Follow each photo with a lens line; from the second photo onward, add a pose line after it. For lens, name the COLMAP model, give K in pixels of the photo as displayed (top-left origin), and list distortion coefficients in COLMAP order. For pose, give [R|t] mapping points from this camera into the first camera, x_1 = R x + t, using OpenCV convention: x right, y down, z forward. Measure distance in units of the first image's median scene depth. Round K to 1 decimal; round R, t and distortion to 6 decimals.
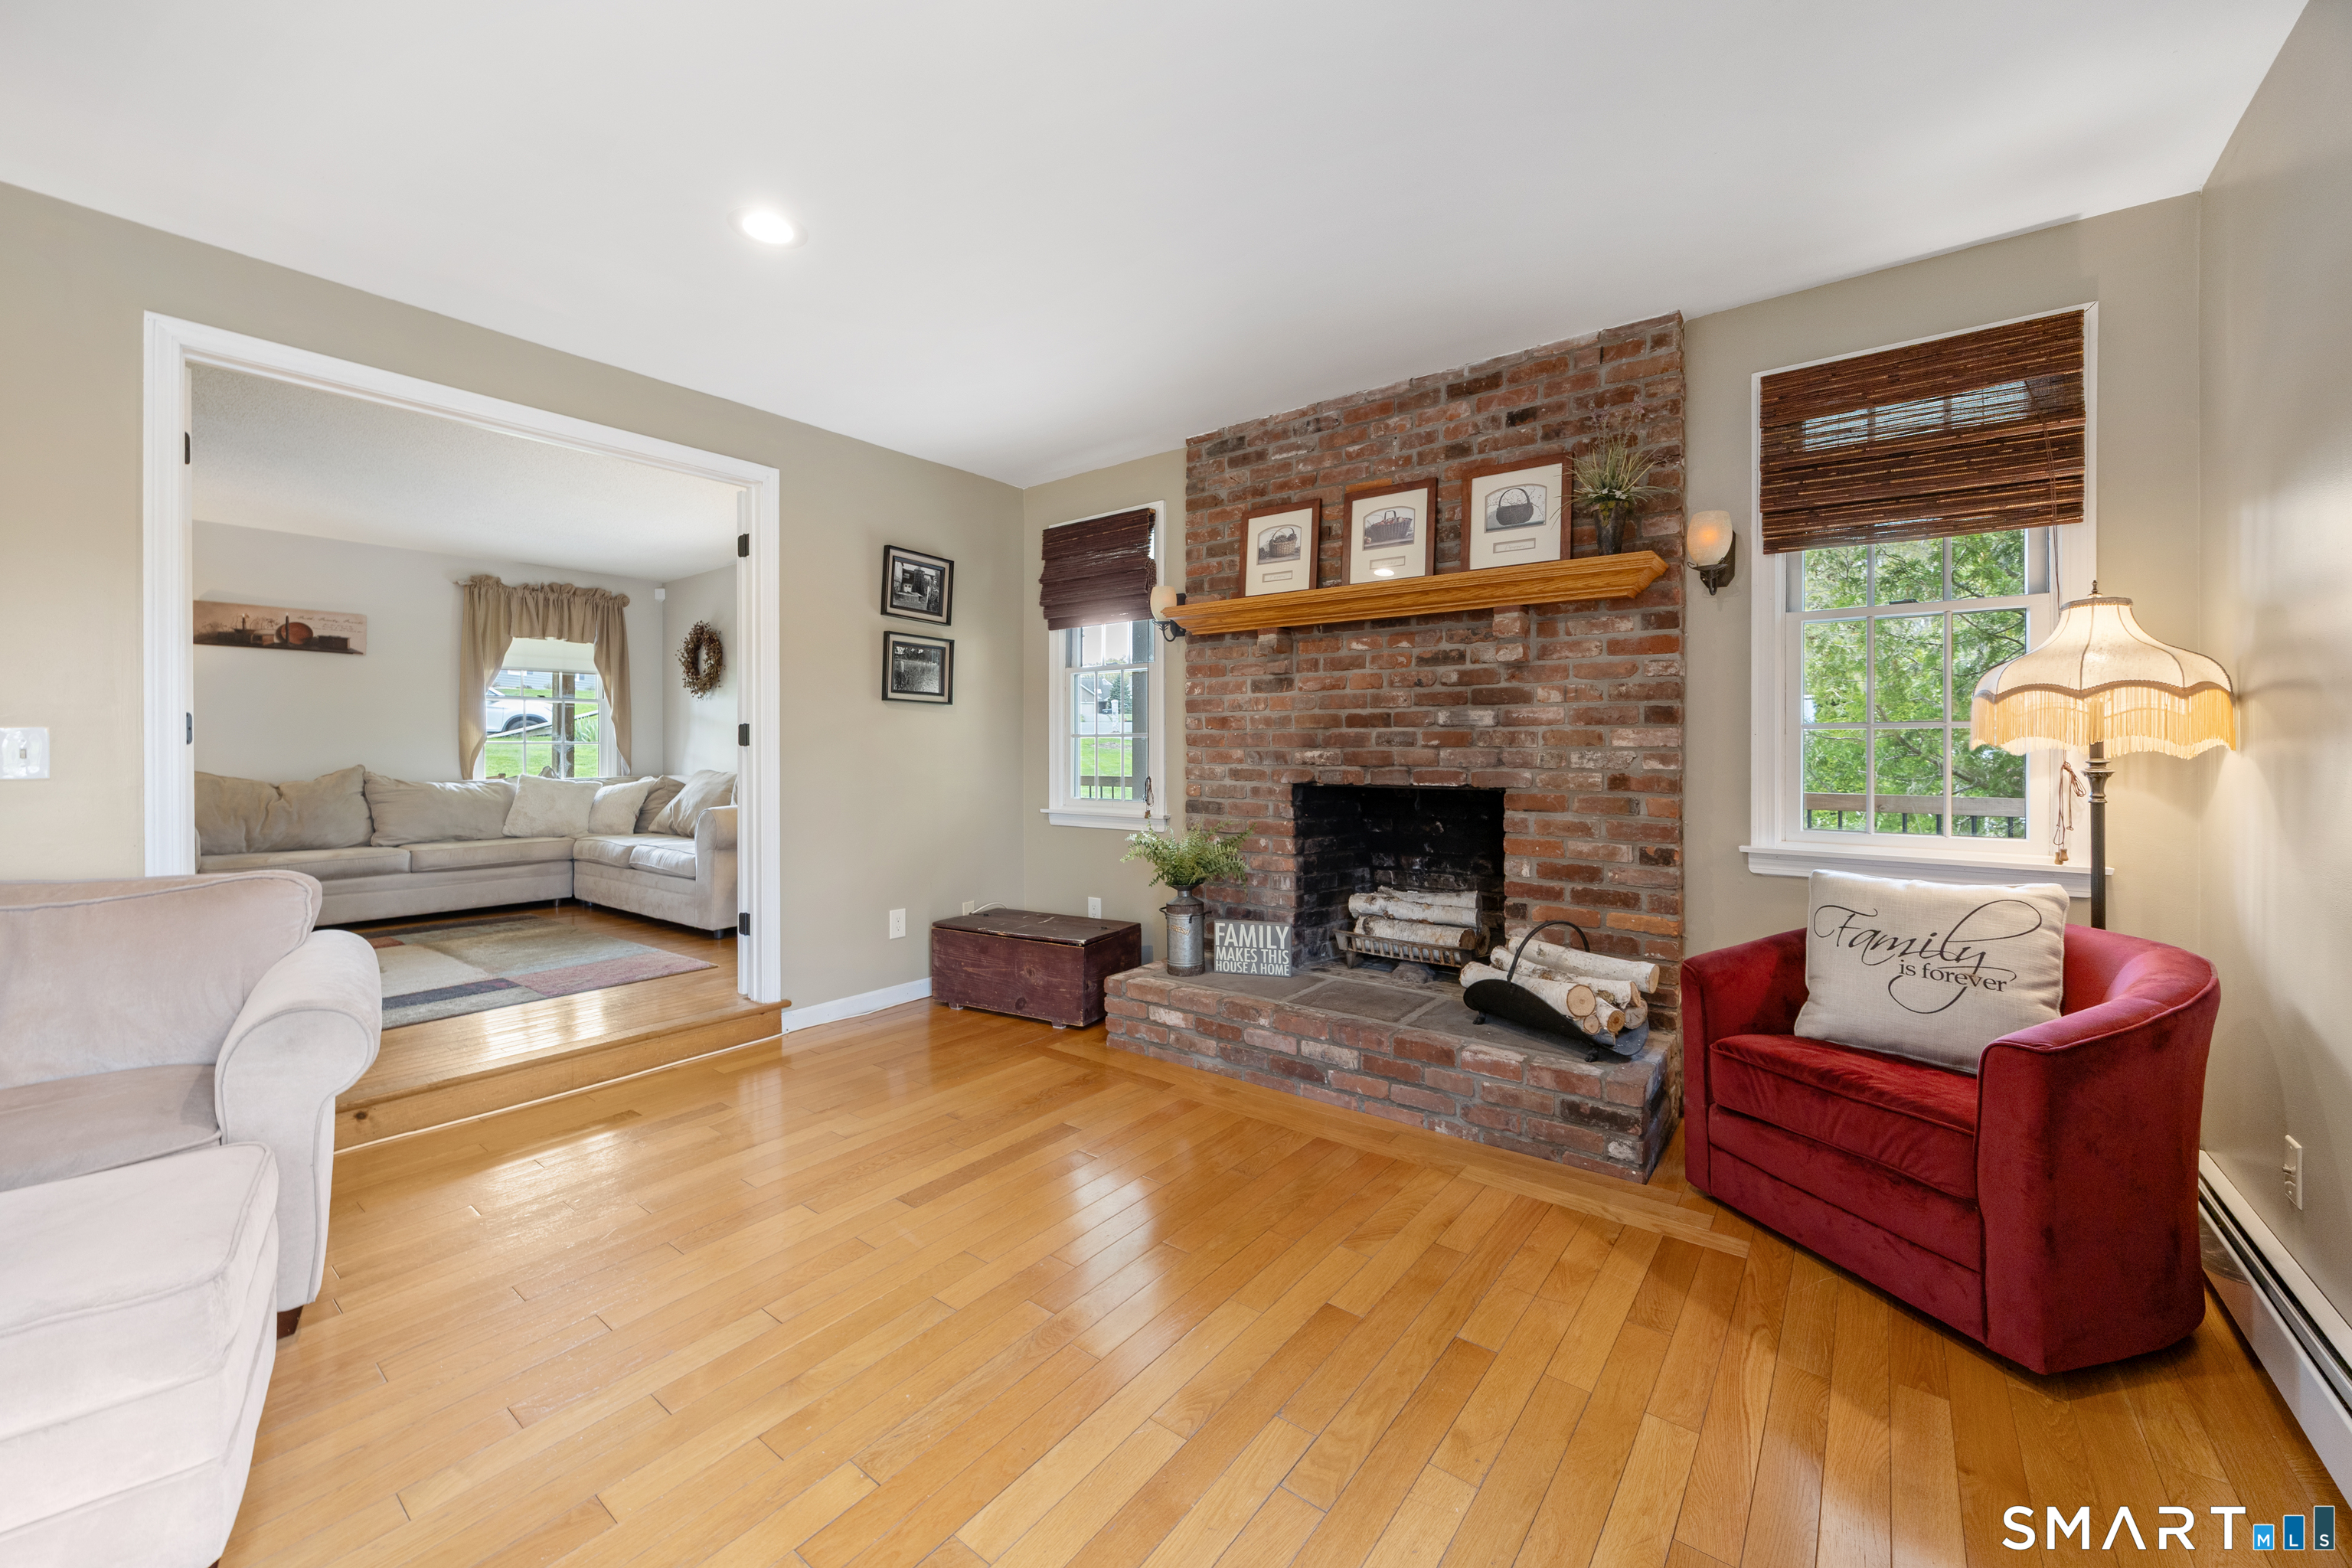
lens RADIAL K [[922.1, 0, 1145.9], [0, 922.1, 753.5], [0, 0, 1]] dist [-0.002135, -0.000305]
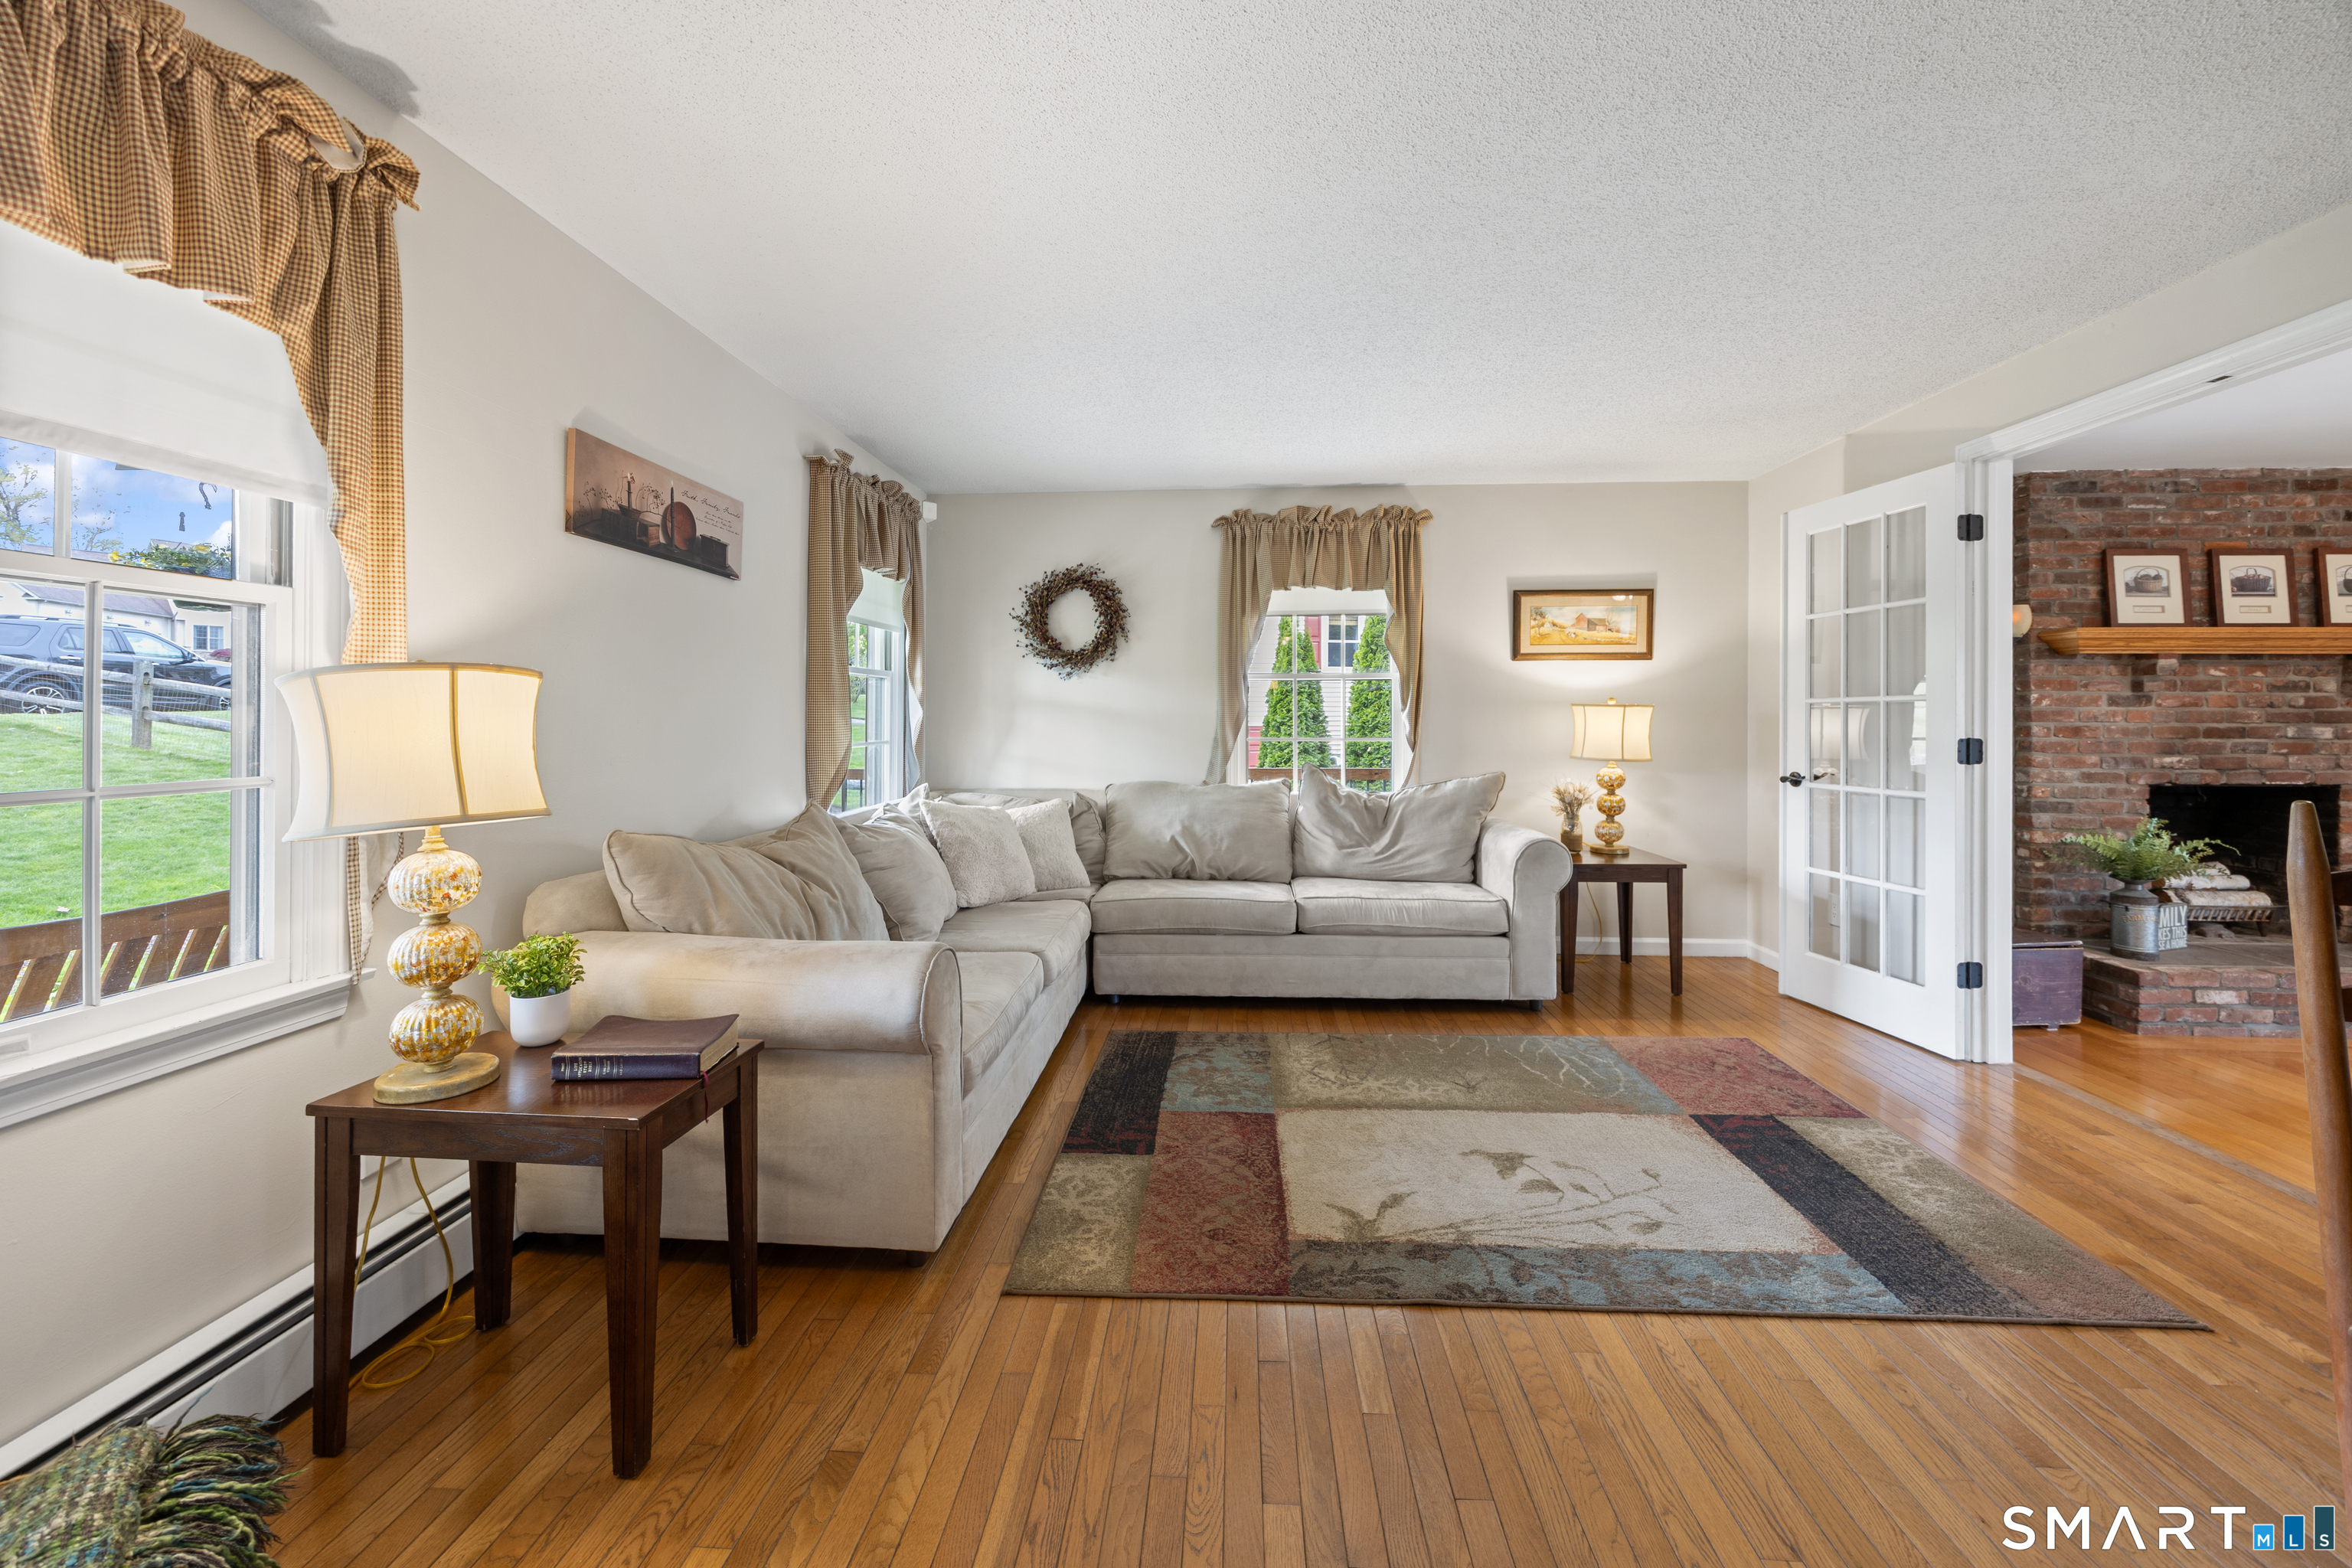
lens RADIAL K [[922.1, 0, 1201.1], [0, 922.1, 719.5], [0, 0, 1]] dist [-0.002135, -0.000305]
pose [[0.824540, 0.002106, 0.565800, -1.636895], [-0.000194, 0.999994, -0.003440, -0.050356], [-0.565804, 0.002727, 0.824536, 0.772670]]
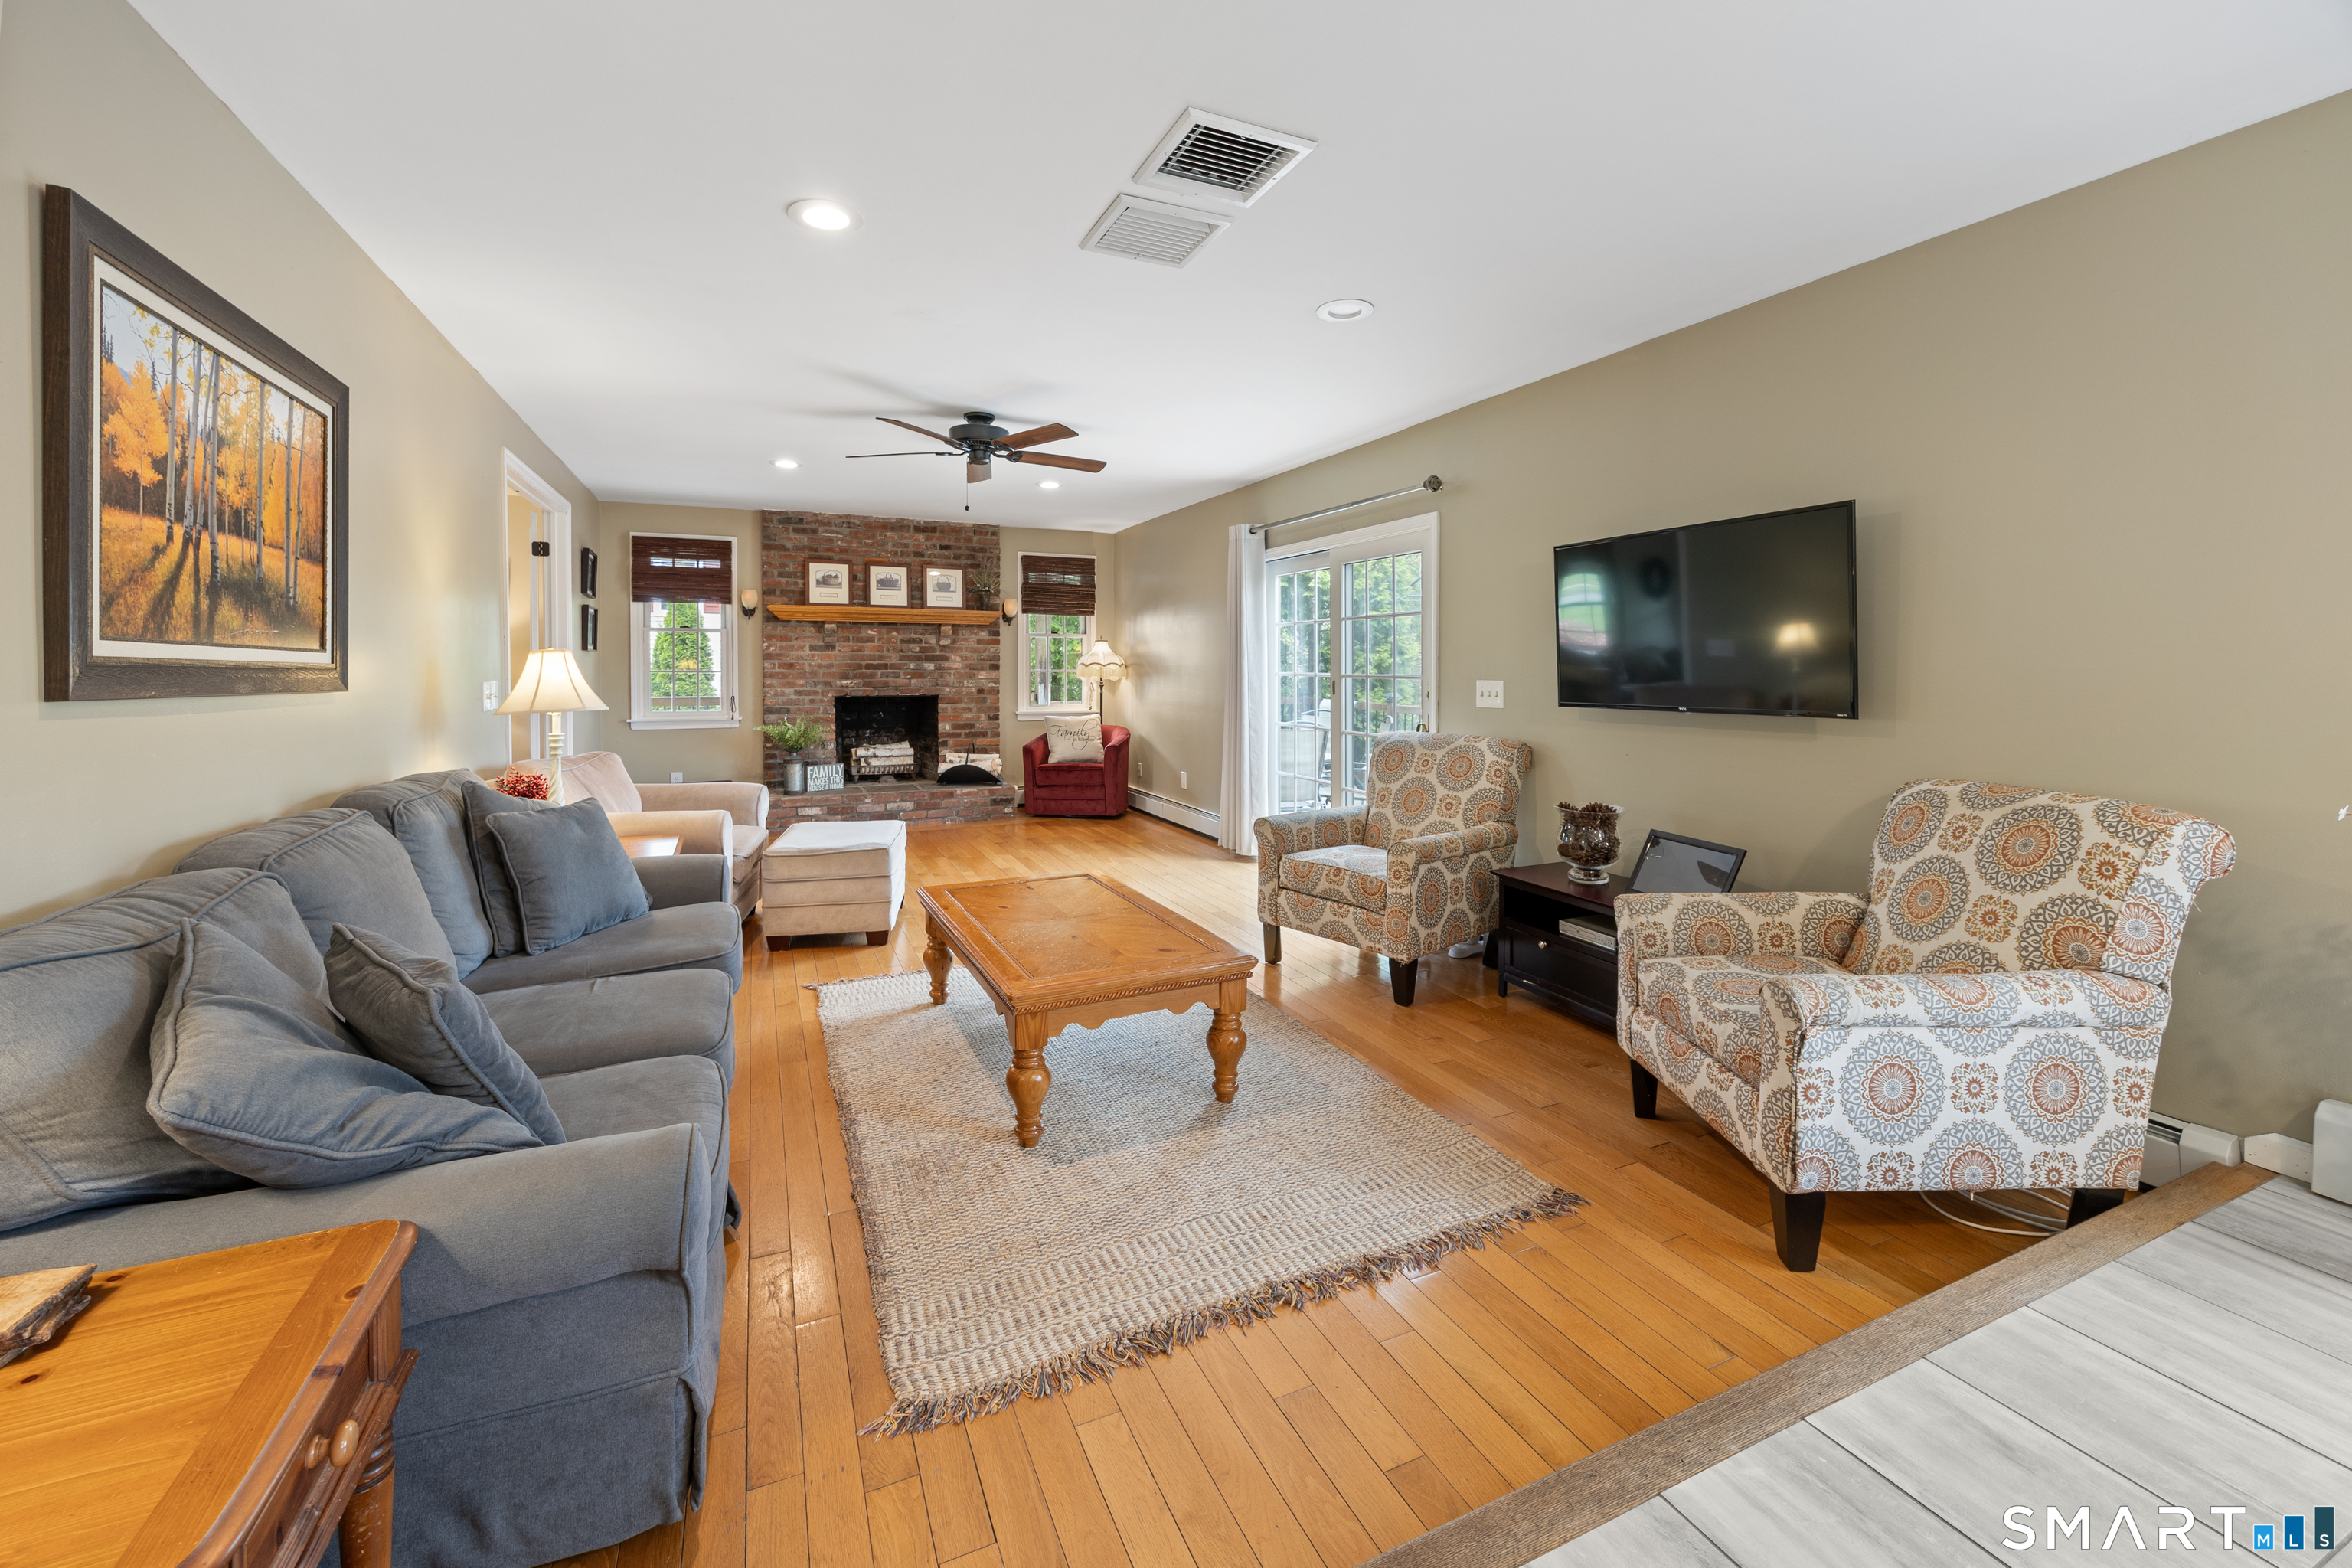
lens RADIAL K [[922.1, 0, 1177.7], [0, 922.1, 681.9], [0, 0, 1]] dist [-0.002135, -0.000305]
pose [[0.459432, -0.017529, 0.888040, -1.413113], [0.000509, 0.999810, 0.019472, -0.042479], [-0.888213, -0.008494, 0.459354, -0.665045]]
